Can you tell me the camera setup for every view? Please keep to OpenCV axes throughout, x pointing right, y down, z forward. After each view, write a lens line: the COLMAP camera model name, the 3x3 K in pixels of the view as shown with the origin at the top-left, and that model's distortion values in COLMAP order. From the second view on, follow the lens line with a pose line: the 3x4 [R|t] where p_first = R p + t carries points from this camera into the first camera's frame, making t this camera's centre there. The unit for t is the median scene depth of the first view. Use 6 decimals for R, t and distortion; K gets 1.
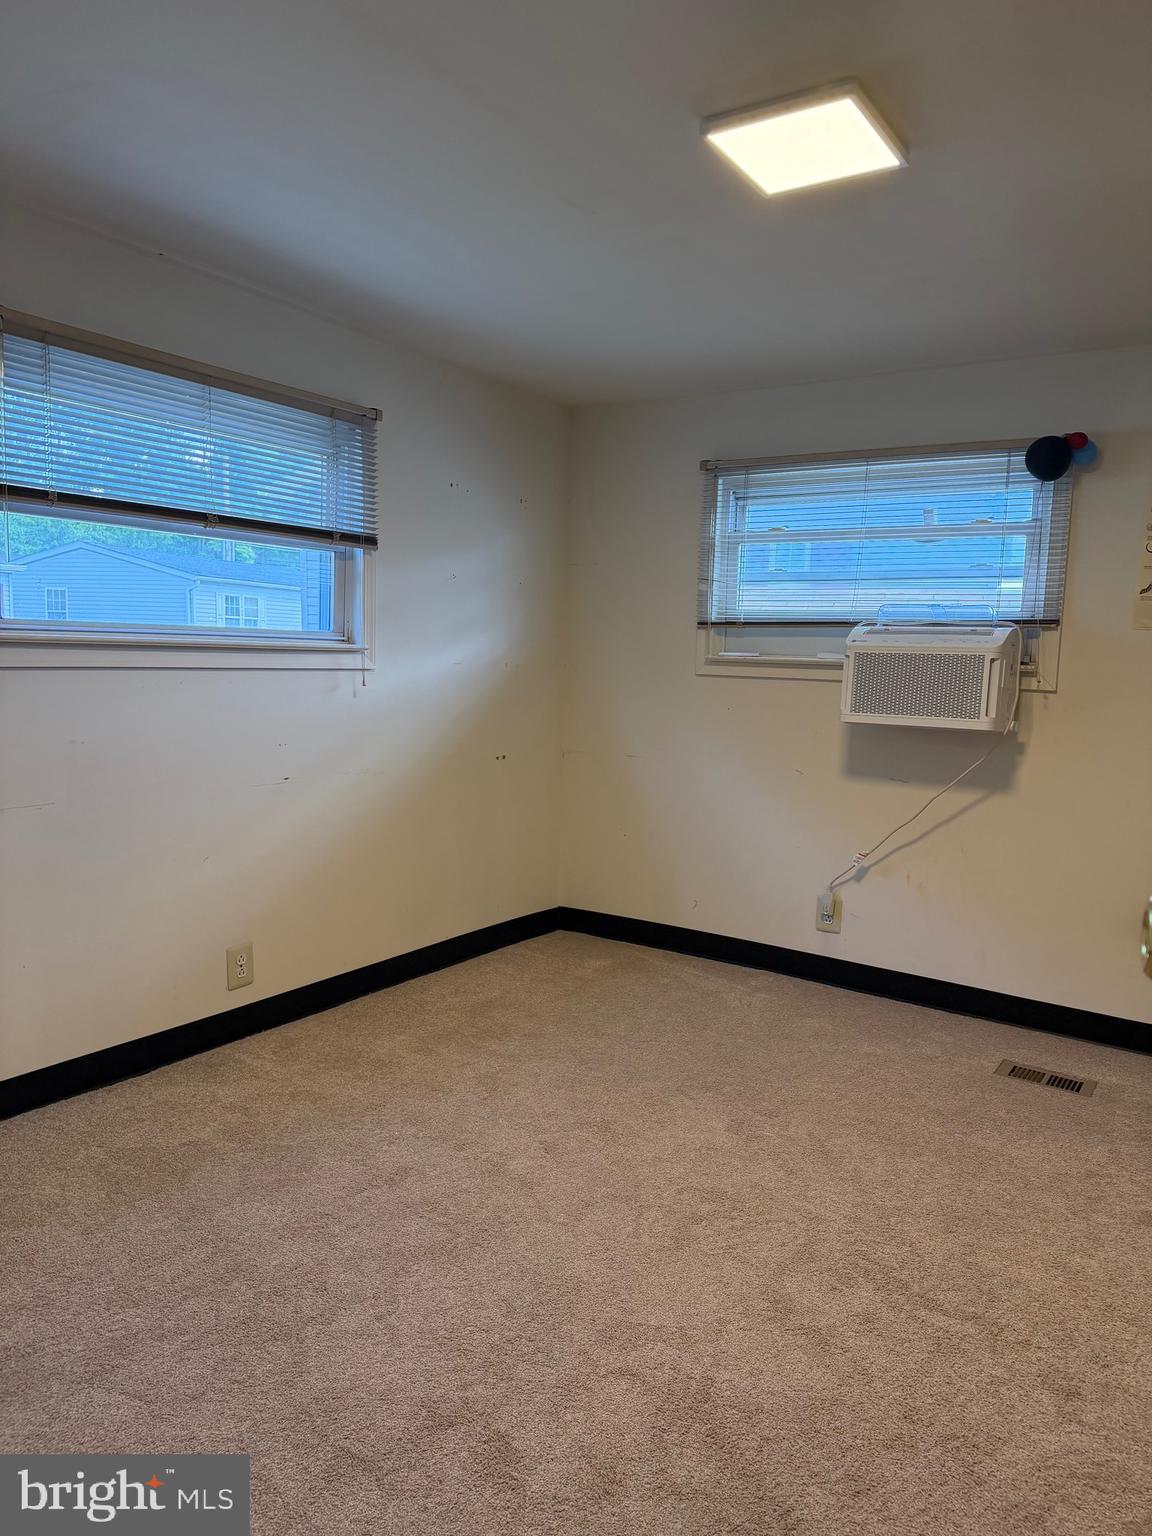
lens RADIAL K [[1094.0, 0, 572.8], [0, 1094.0, 772.9], [0, 0, 1]] dist [0.055210, -0.060536]
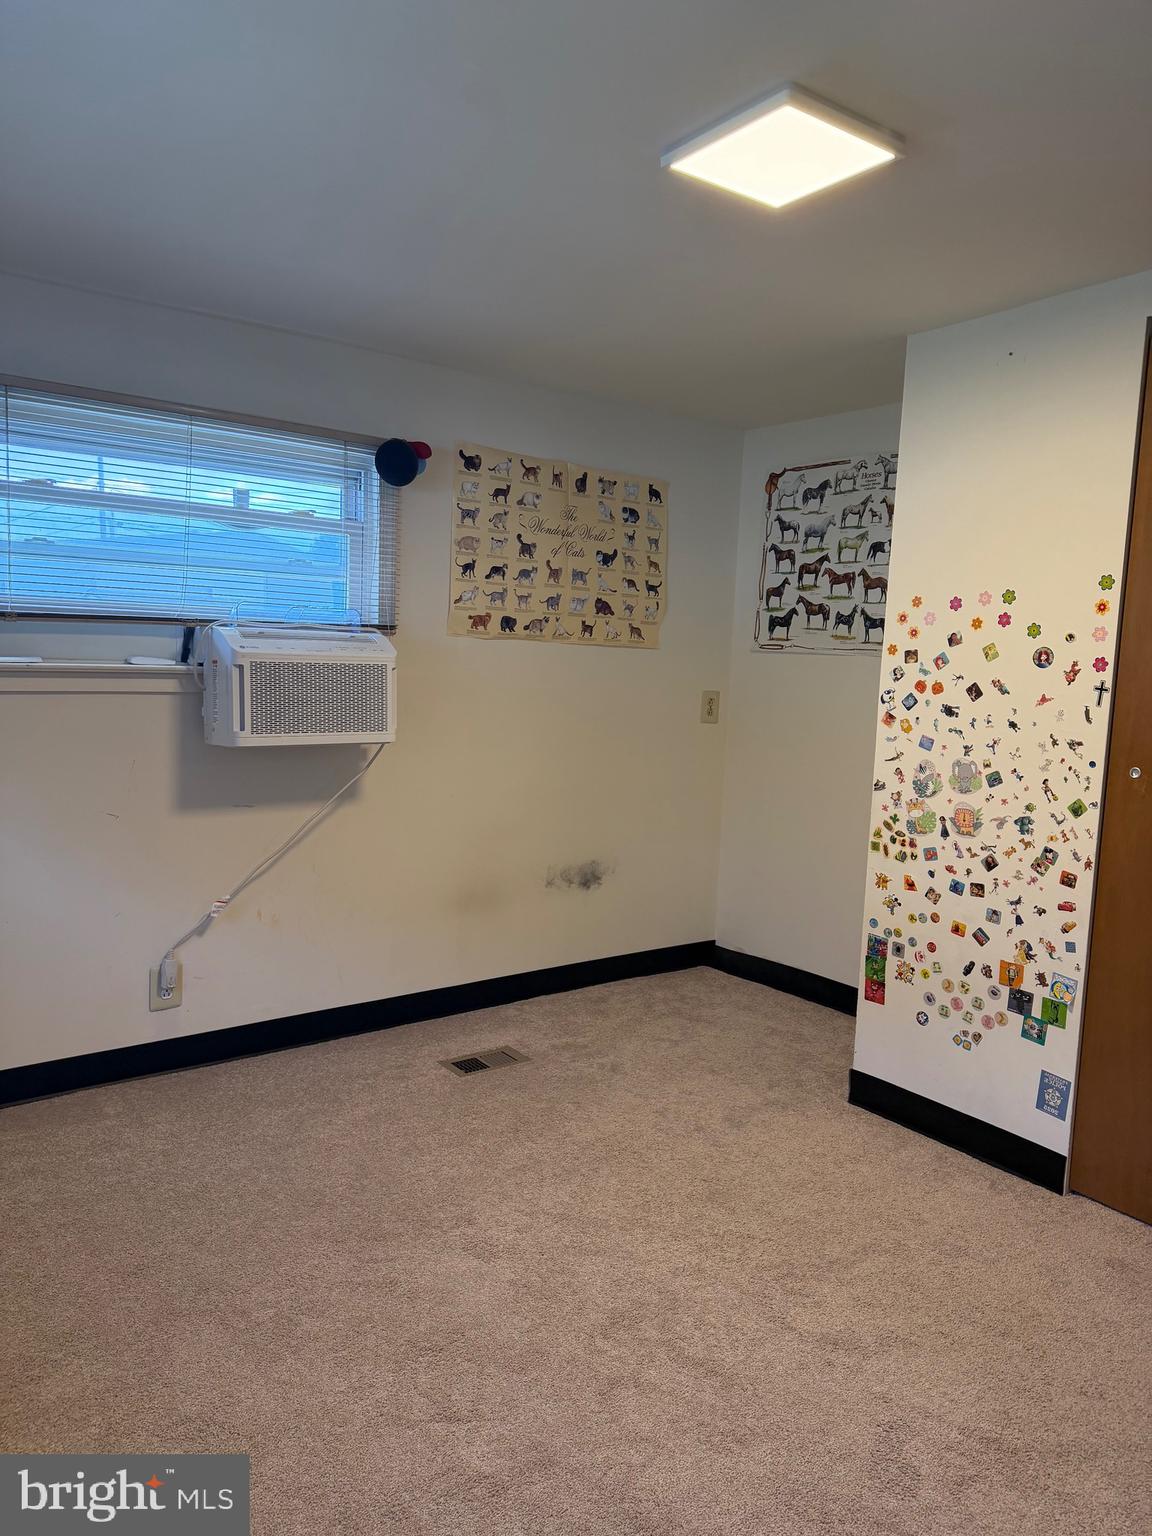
lens RADIAL K [[1060.1, 0, 579.1], [0, 1060.1, 779.1], [0, 0, 1]] dist [0.140869, -0.279914]
pose [[0.311515, -0.136892, 0.940329, -0.447423], [0.078869, 0.989879, 0.117978, -0.101710], [-0.946963, 0.037411, 0.319159, 0.533765]]
